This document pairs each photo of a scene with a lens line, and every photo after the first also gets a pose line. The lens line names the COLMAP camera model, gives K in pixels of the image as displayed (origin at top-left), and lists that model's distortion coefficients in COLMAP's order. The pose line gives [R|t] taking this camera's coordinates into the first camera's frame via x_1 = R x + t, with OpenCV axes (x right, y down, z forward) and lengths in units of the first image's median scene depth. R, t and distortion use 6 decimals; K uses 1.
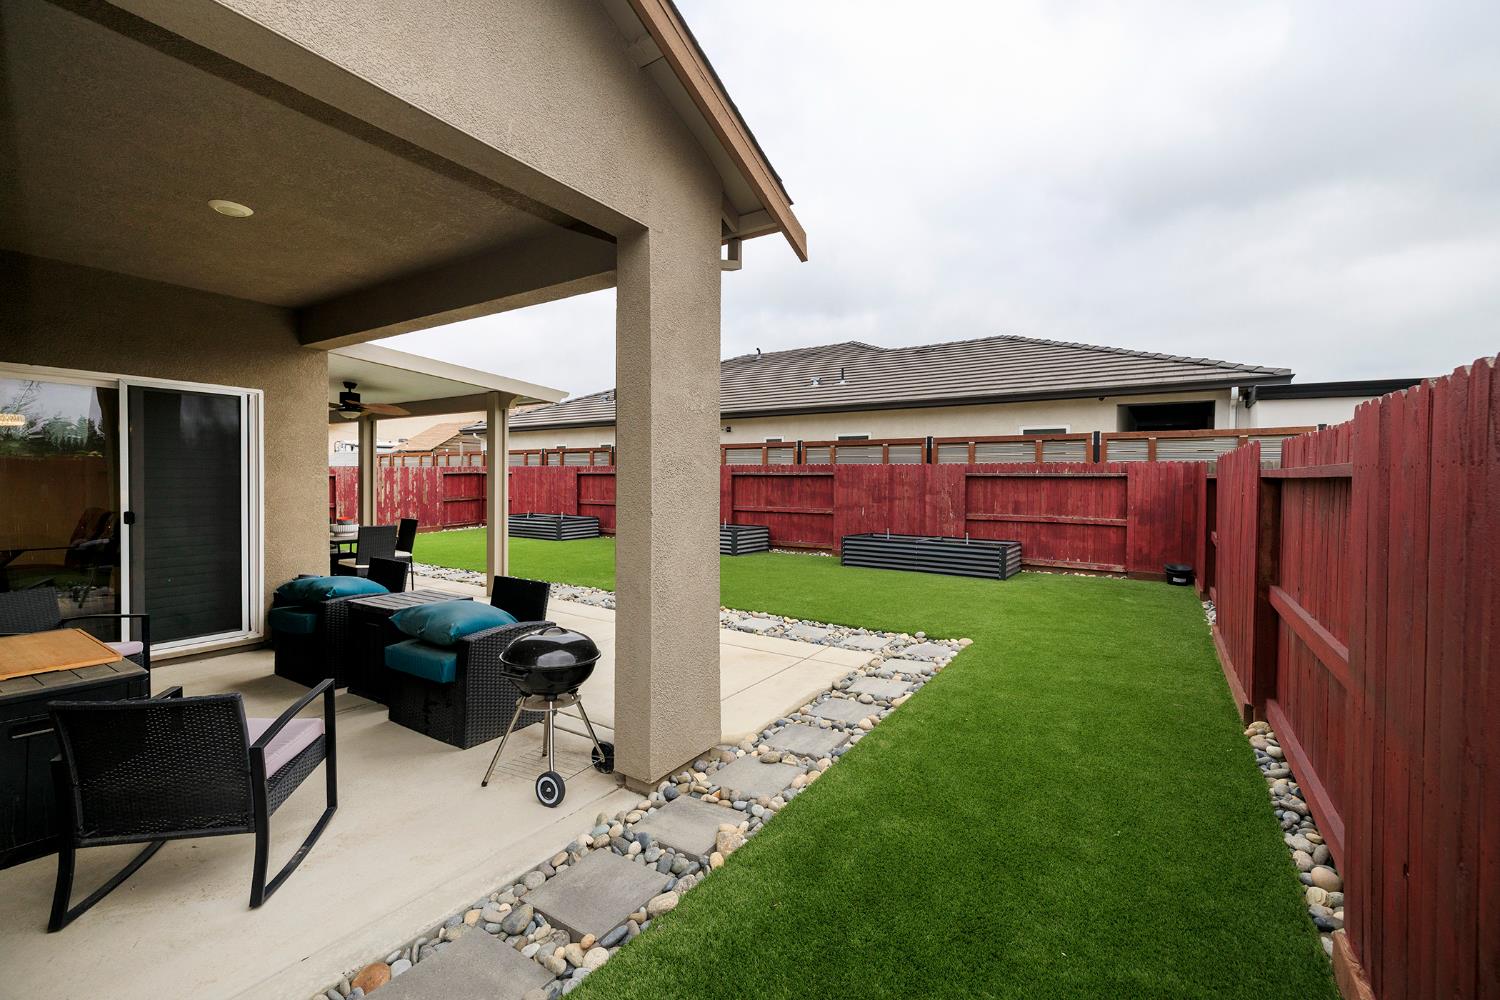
lens RADIAL K [[628.1, 0, 743.0], [0, 628.1, 492.0], [0, 0, 1]] dist [0.000289, -0.000694]
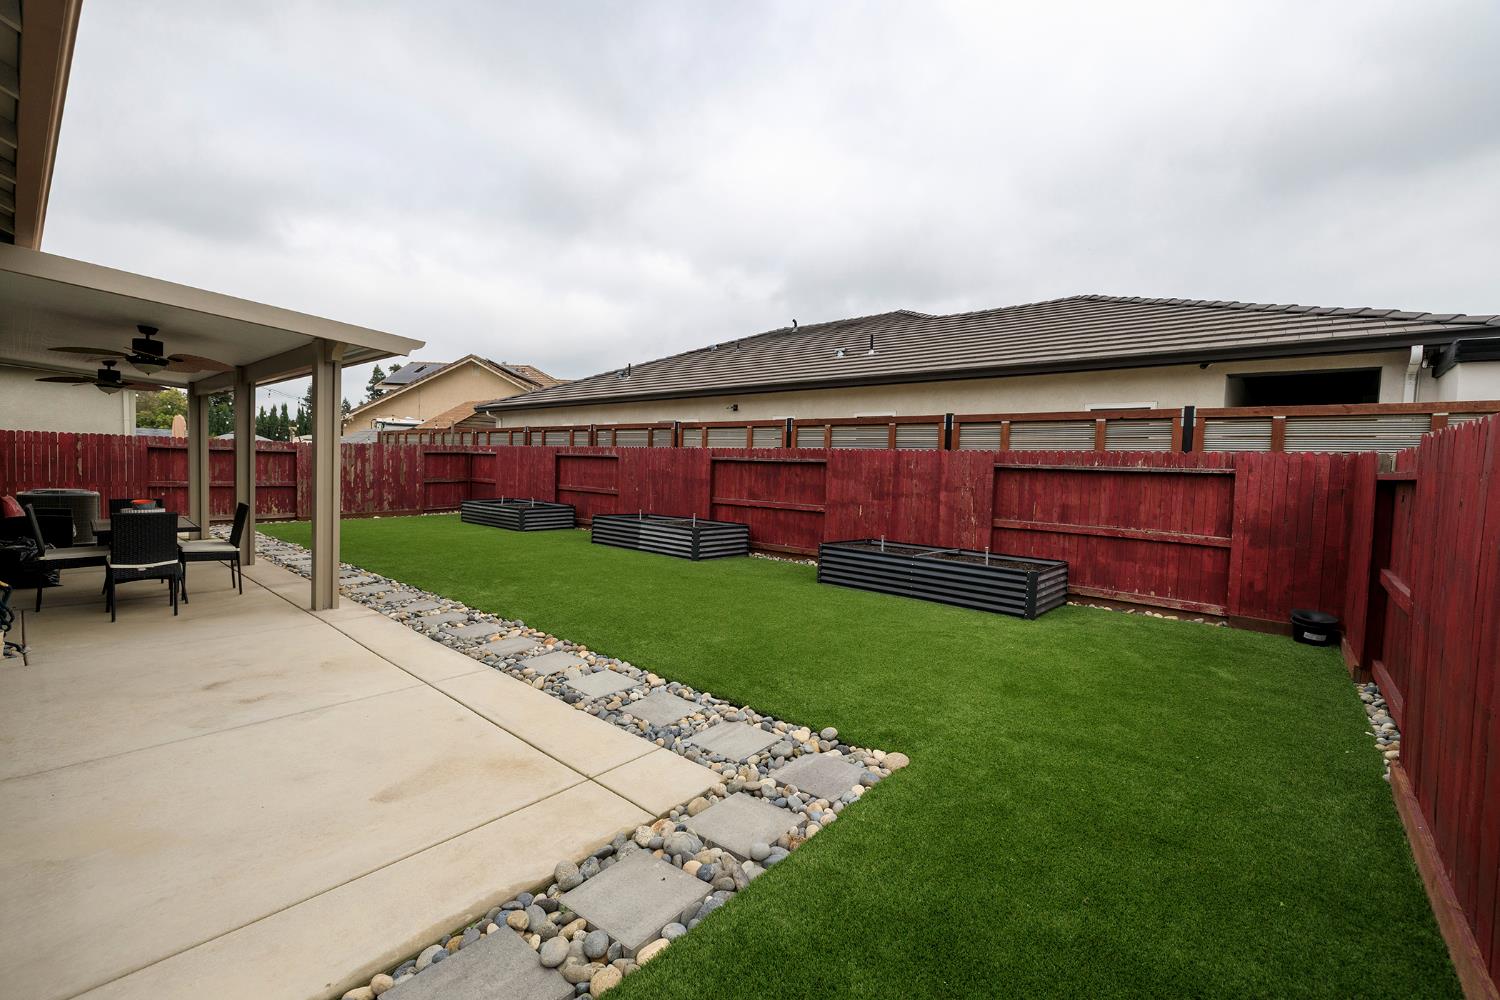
lens RADIAL K [[627.2, 0, 740.9], [0, 627.2, 495.4], [0, 0, 1]] dist [0.001255, -0.000046]
pose [[0.991679, 0.030011, -0.125191, 0.152614], [-0.026895, 0.999287, 0.026507, -0.004445], [0.125897, -0.022920, 0.991778, 0.236607]]
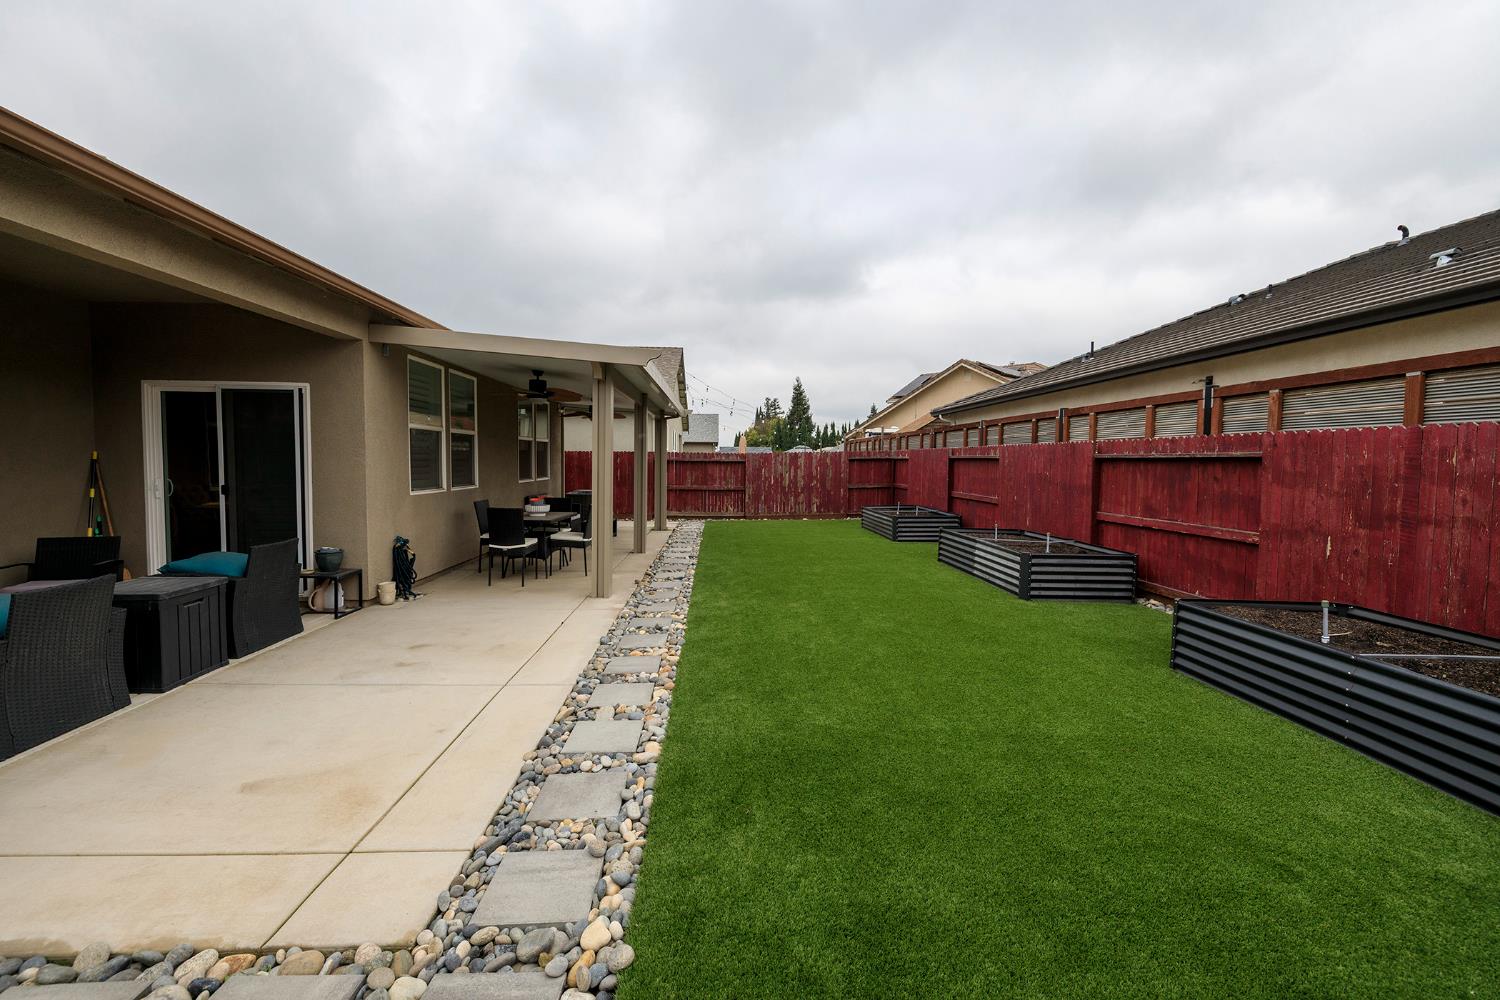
lens RADIAL K [[627.2, 0, 740.9], [0, 627.2, 495.4], [0, 0, 1]] dist [0.001255, -0.000046]
pose [[0.580743, 0.043985, -0.812898, 0.321570], [-0.022247, 0.999024, 0.038163, -0.009747], [0.813783, -0.004078, 0.581155, 0.496227]]
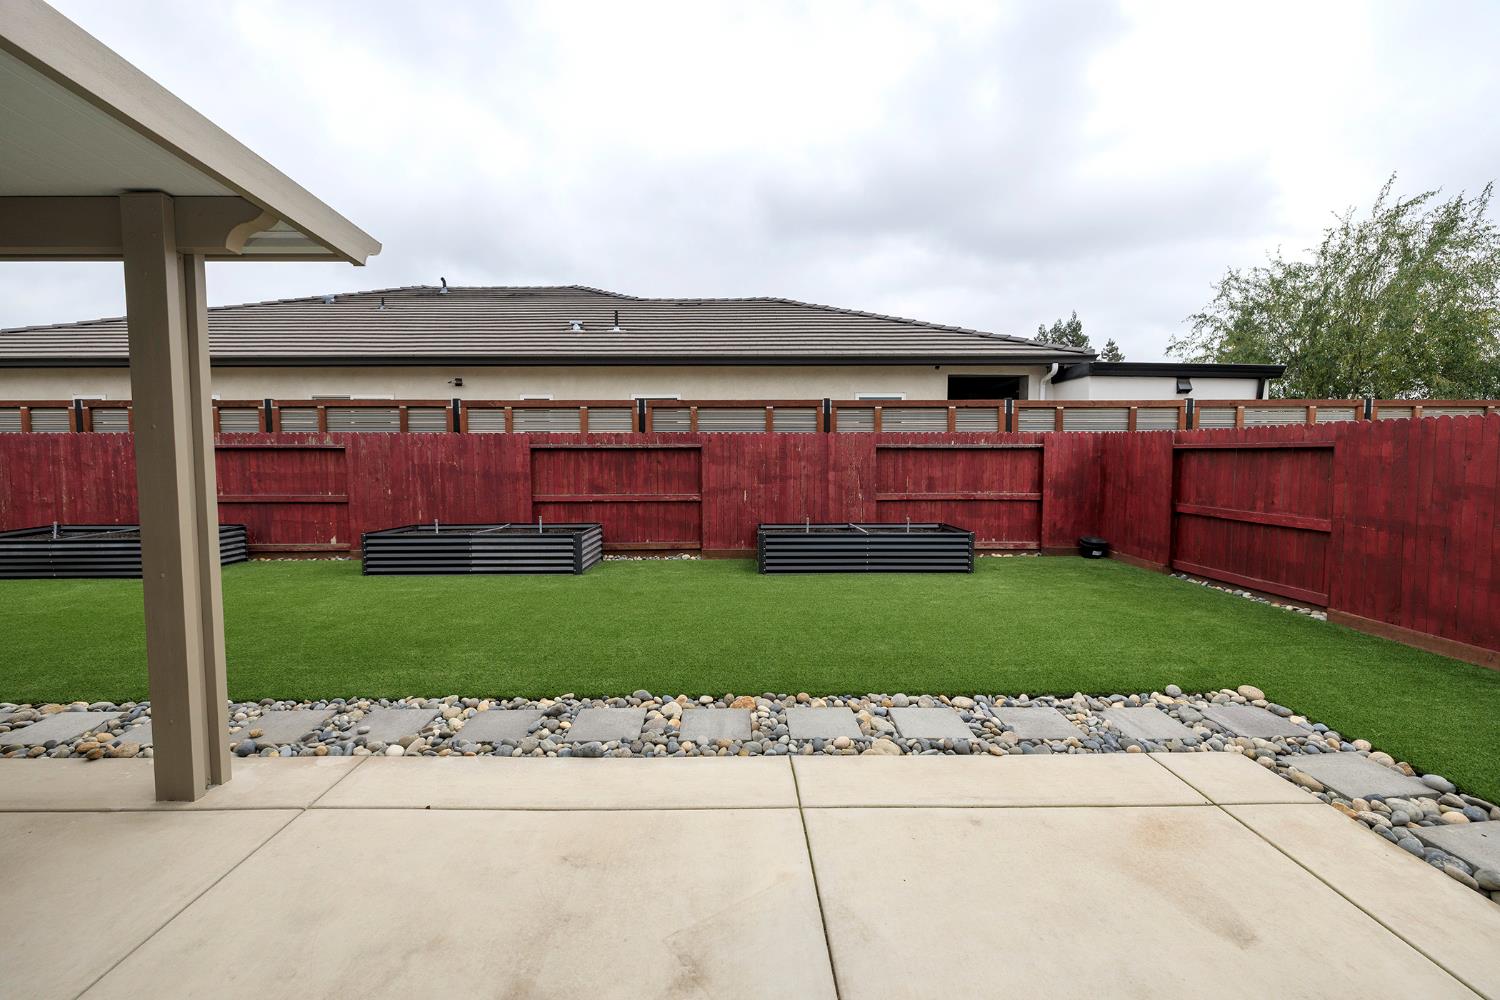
lens RADIAL K [[628.1, 0, 743.0], [0, 628.1, 492.0], [0, 0, 1]] dist [0.000289, -0.000694]
pose [[0.825538, -0.042230, 0.562764, -0.250875], [0.020064, 0.998762, 0.045514, -0.008523], [-0.563989, -0.026282, 0.825364, 0.412459]]
